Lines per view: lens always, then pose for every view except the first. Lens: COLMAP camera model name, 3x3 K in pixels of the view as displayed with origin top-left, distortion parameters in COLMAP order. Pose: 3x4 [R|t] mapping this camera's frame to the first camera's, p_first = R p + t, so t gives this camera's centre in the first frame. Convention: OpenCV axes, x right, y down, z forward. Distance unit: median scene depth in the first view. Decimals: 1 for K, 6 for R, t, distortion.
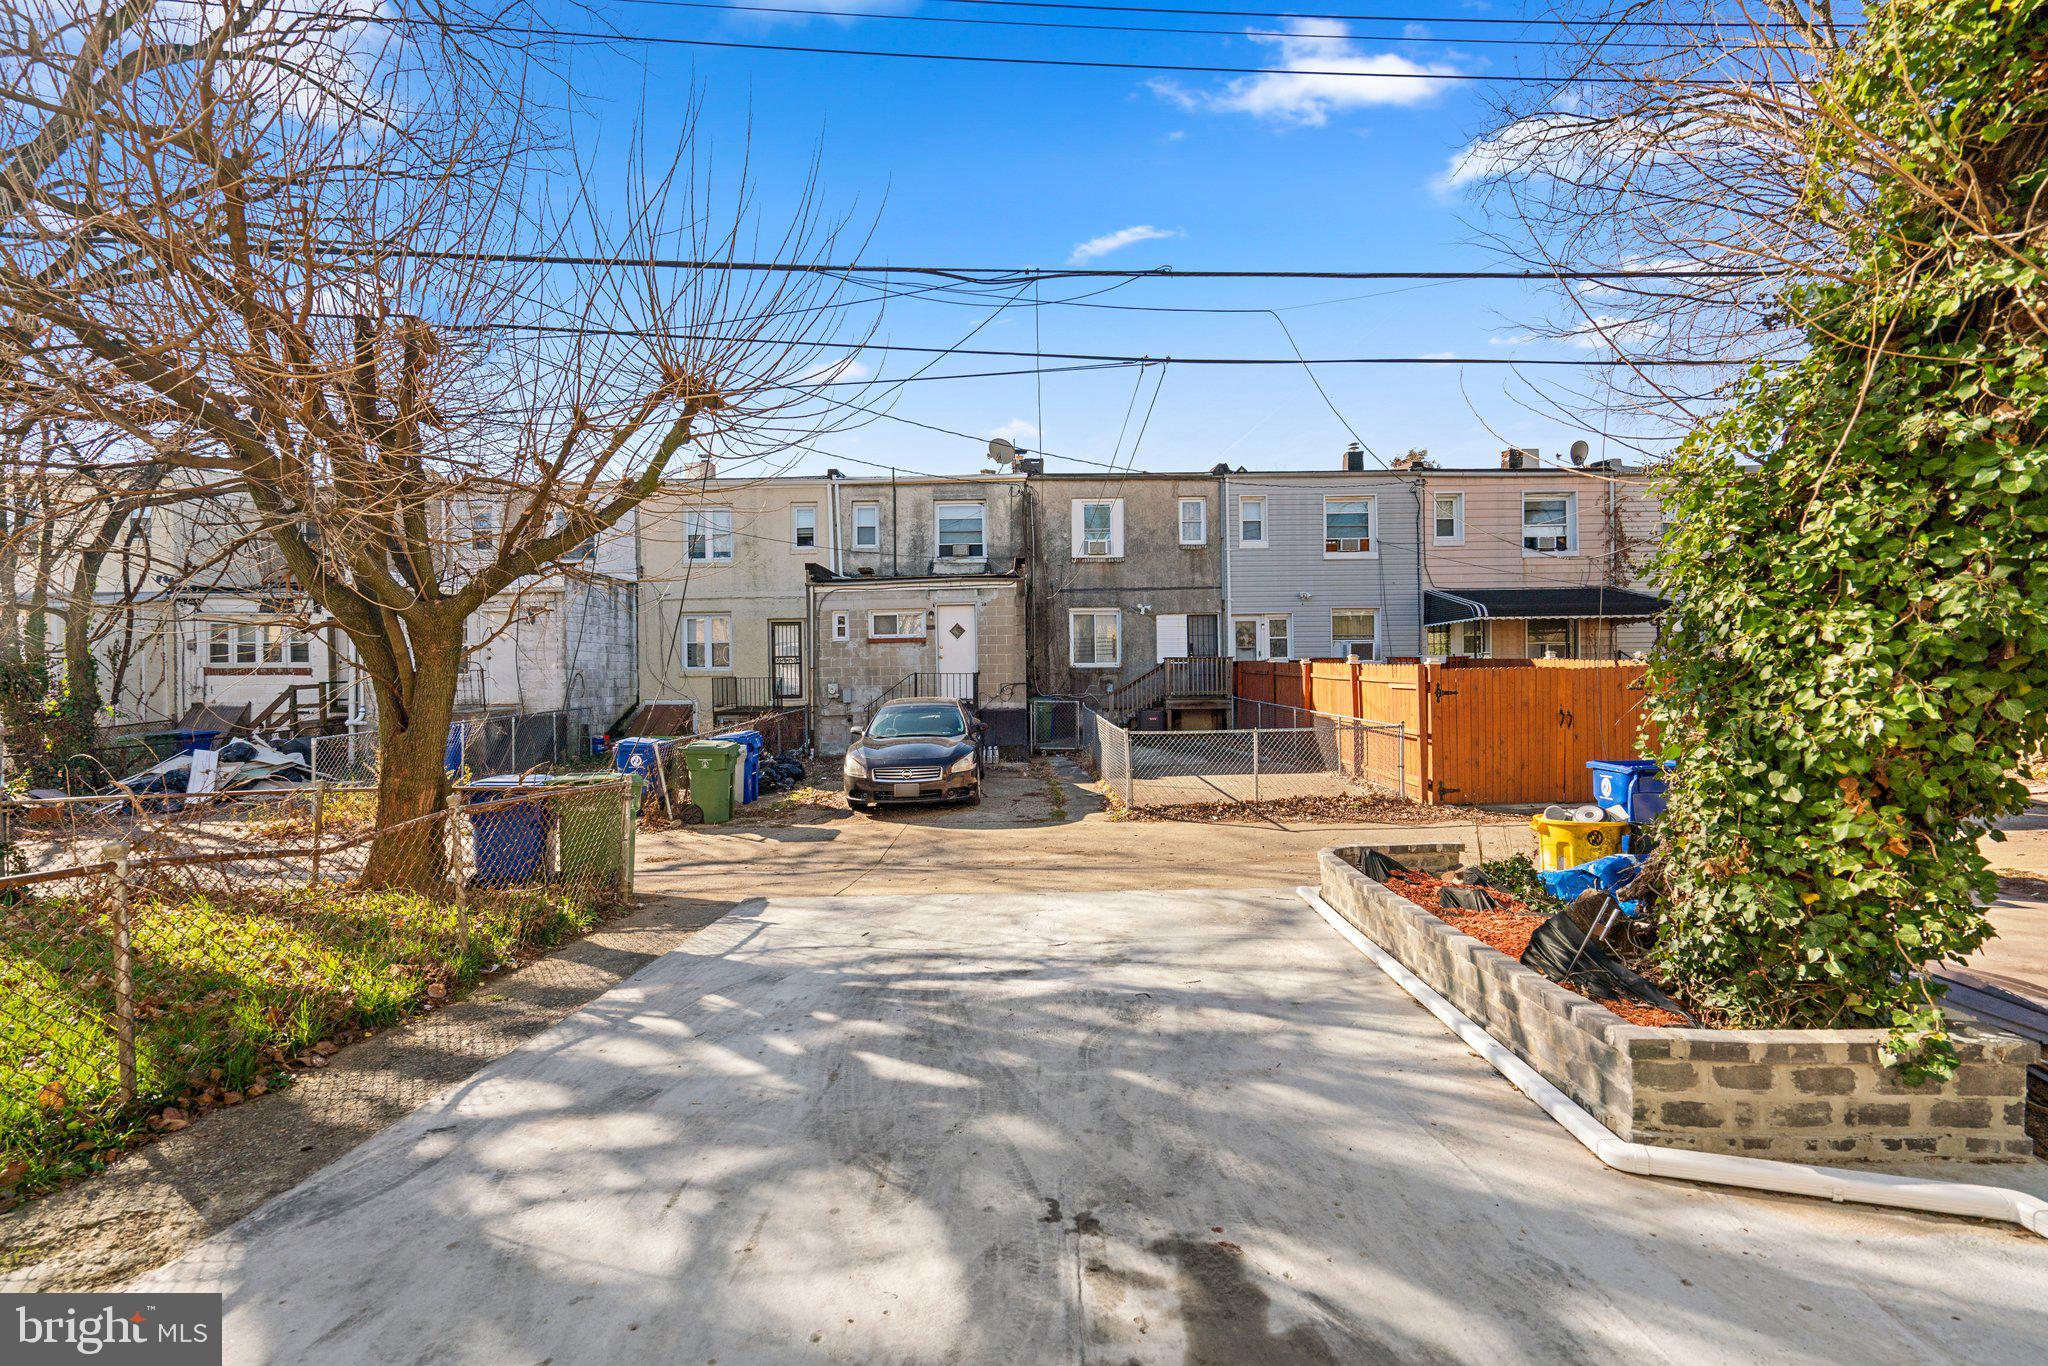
lens RADIAL K [[928.1, 0, 1024.6], [0, 928.1, 683.2], [0, 0, 1]] dist [-0.007343, 0.004429]
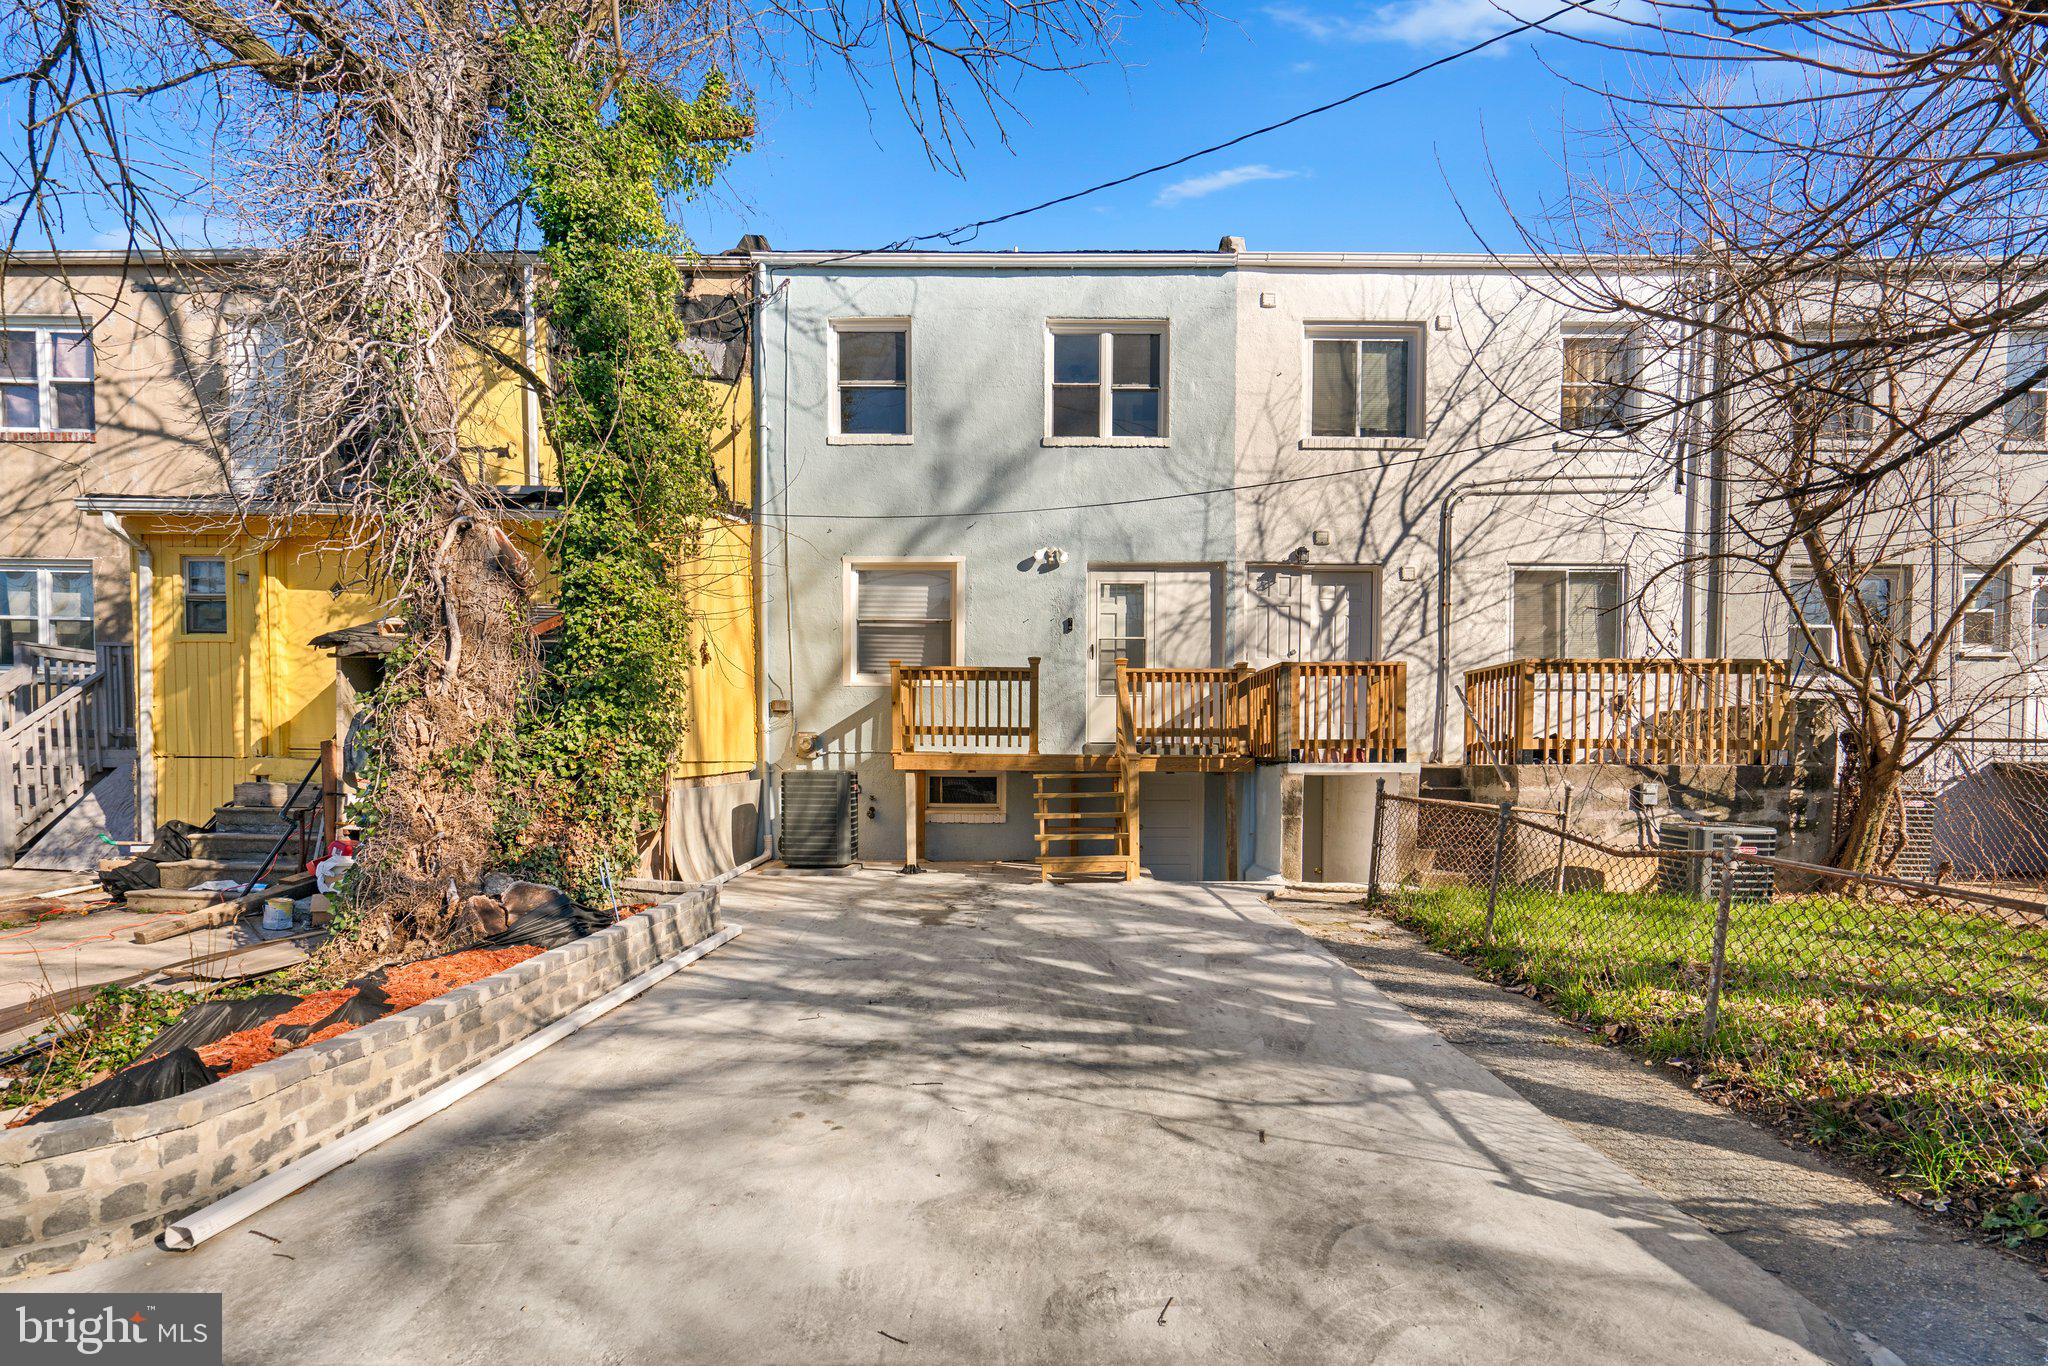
lens RADIAL K [[980.0, 0, 1020.2], [0, 980.0, 817.9], [0, 0, 1]] dist [-0.002161, 0.002256]
pose [[-0.999924, 0.011984, -0.002966, -0.026703], [0.011813, 0.998565, 0.052238, 0.049071], [0.003588, 0.052199, -0.998630, 1.495803]]
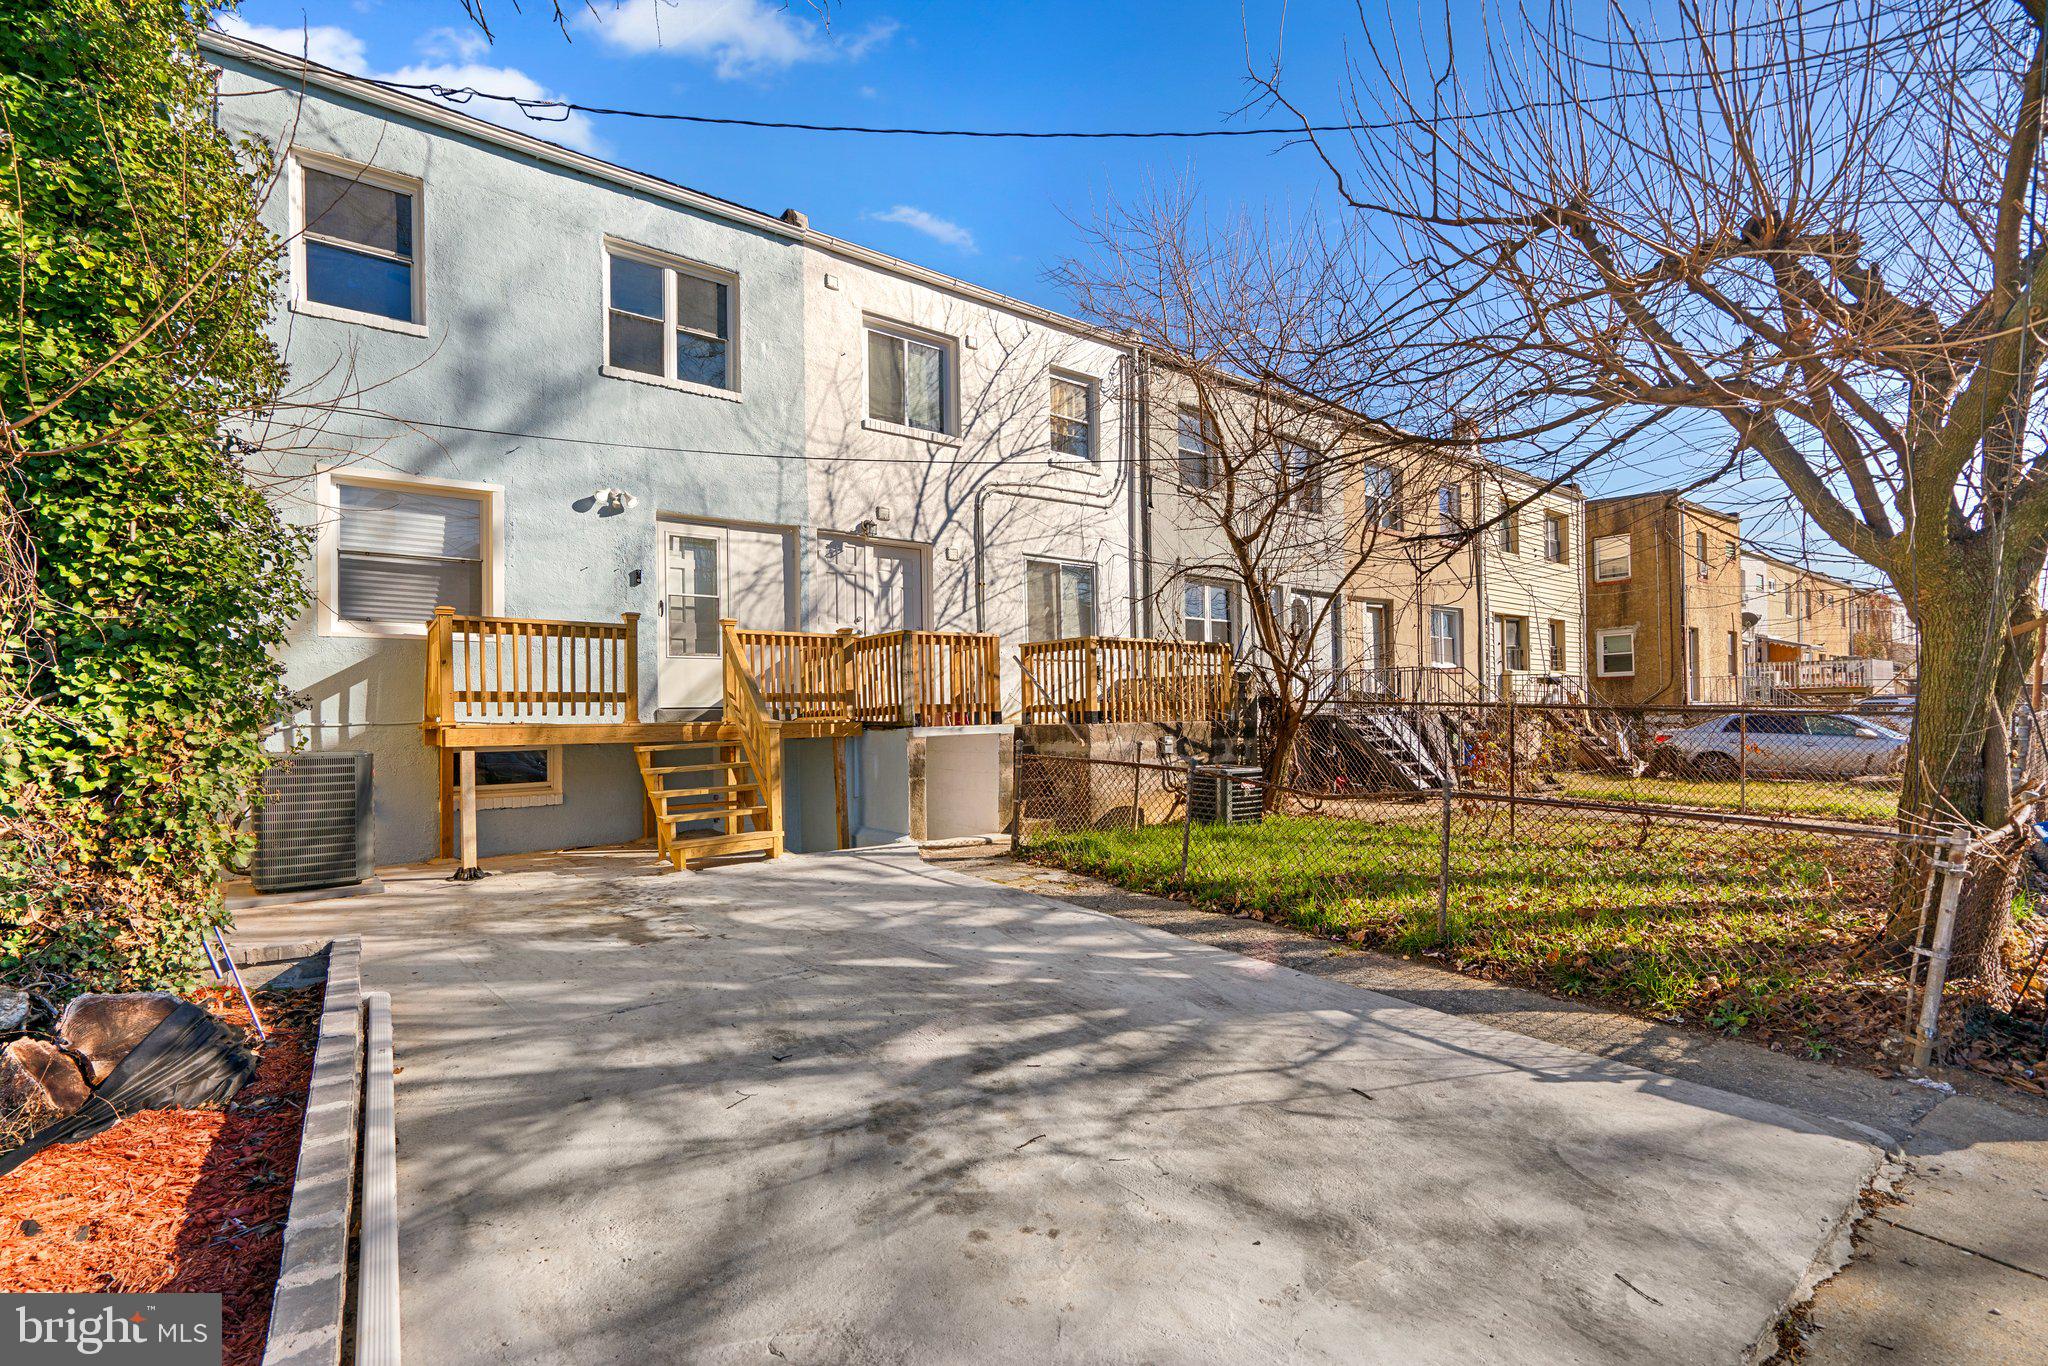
lens RADIAL K [[928.1, 0, 1023.5], [0, 928.1, 716.2], [0, 0, 1]] dist [-0.007343, 0.004429]
pose [[-0.779569, 0.029886, -0.625603, 0.331190], [0.030398, 0.999489, 0.009869, 0.022440], [0.625578, -0.011323, -0.780080, 1.261528]]
